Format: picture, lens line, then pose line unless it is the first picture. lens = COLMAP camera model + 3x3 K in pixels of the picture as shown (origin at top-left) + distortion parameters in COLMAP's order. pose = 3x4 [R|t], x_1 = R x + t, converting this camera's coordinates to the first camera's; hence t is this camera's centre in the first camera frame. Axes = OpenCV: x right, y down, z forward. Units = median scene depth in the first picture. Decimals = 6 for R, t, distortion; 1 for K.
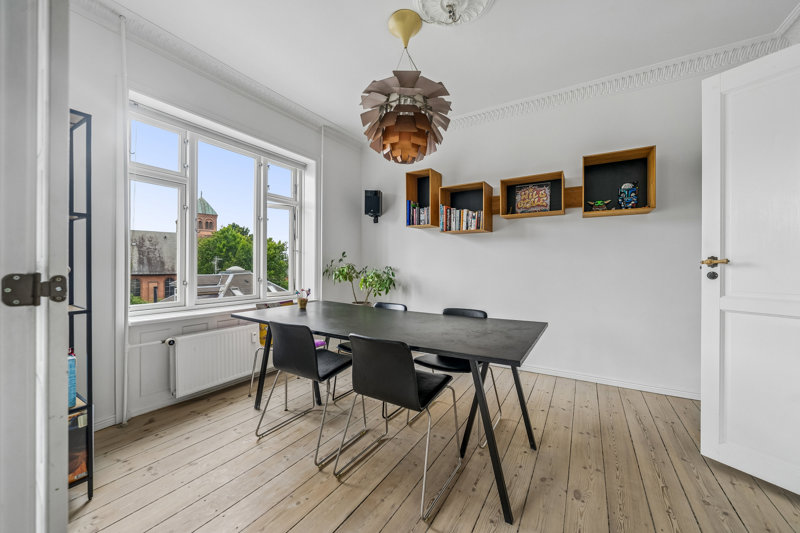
lens RADIAL K [[303.4, 0, 400.0], [0, 303.4, 266.5], [0, 0, 1]] dist [0.000231, -0.000007]
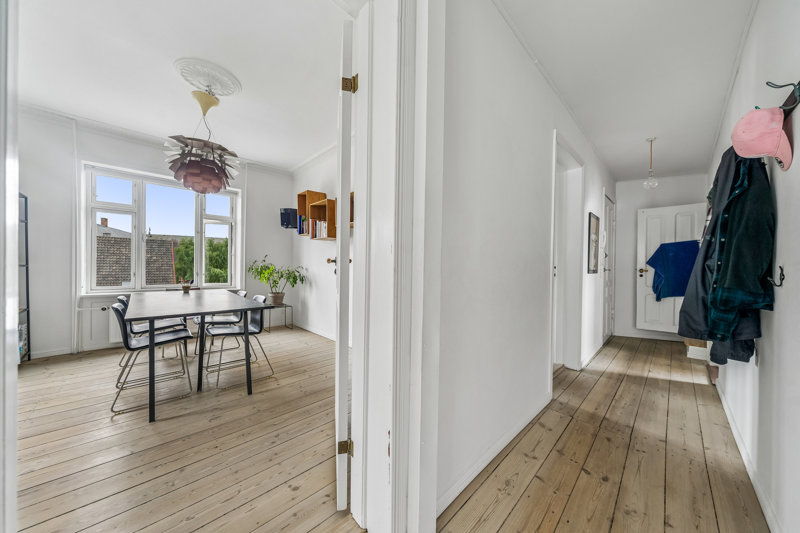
lens RADIAL K [[272.3, 0, 401.1], [0, 272.3, 267.5], [0, 0, 1]] dist [-0.001995, -0.000054]
pose [[0.968651, 0.009887, -0.248228, 0.813098], [-0.011500, 0.999921, -0.005051, 0.007688], [0.248159, 0.007747, 0.968688, -0.026018]]
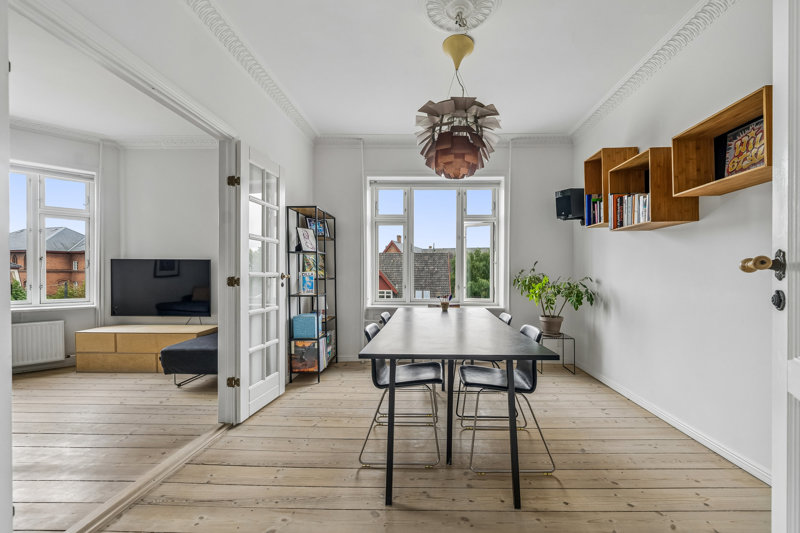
lens RADIAL K [[320.3, 0, 423.7], [0, 320.3, 279.8], [0, 0, 1]] dist [-0.001855, -0.000151]
pose [[0.511715, 0.011784, -0.859074, 0.586740], [-0.005753, 0.999931, 0.010290, 0.001415], [0.859136, -0.000323, 0.511747, 0.208840]]
